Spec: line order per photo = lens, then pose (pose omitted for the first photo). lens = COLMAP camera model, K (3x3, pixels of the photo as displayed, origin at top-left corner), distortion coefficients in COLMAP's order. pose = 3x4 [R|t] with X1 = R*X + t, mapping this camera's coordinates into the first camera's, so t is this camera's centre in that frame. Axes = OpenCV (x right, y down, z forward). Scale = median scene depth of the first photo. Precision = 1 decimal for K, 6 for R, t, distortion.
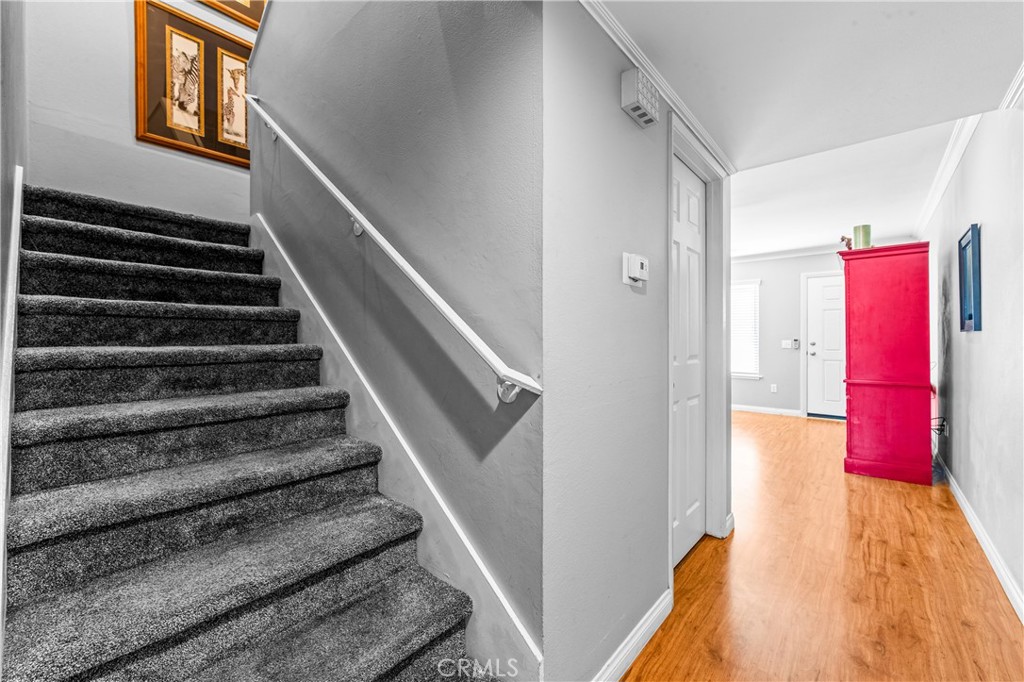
lens RADIAL K [[404.0, 0, 512.0], [0, 404.0, 341.0], [0, 0, 1]] dist [-0.002394, -0.000239]
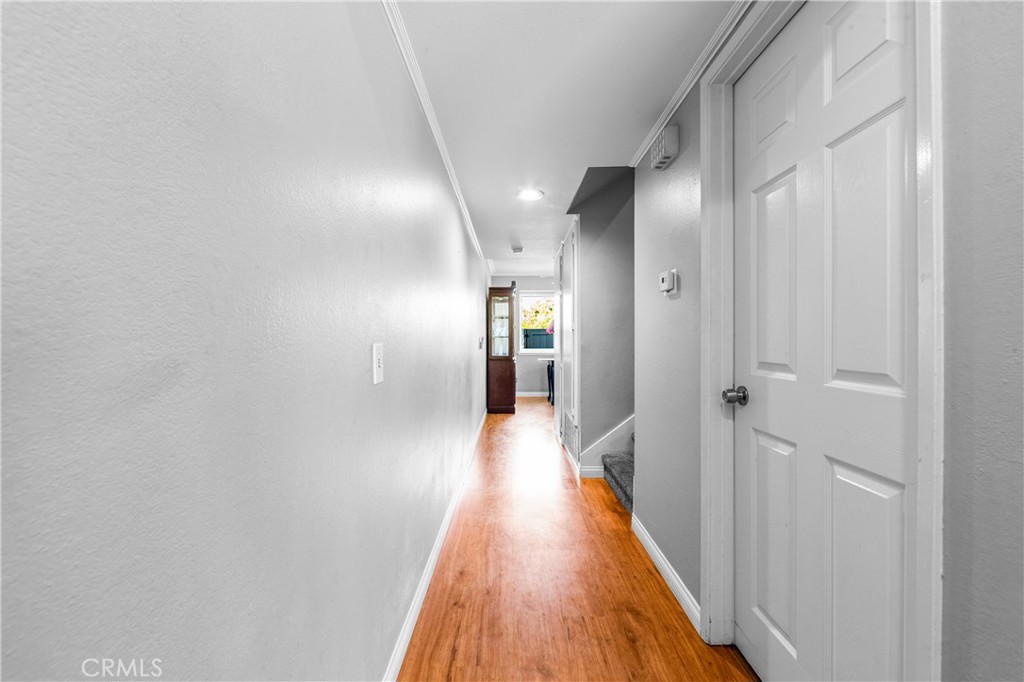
lens RADIAL K [[404.0, 0, 512.0], [0, 404.0, 341.0], [0, 0, 1]] dist [-0.002394, -0.000239]
pose [[-0.750324, 0.003910, -0.661059, 1.482902], [0.000544, 0.999986, 0.005296, 0.000440], [0.661070, 0.003614, -0.750316, 1.585838]]
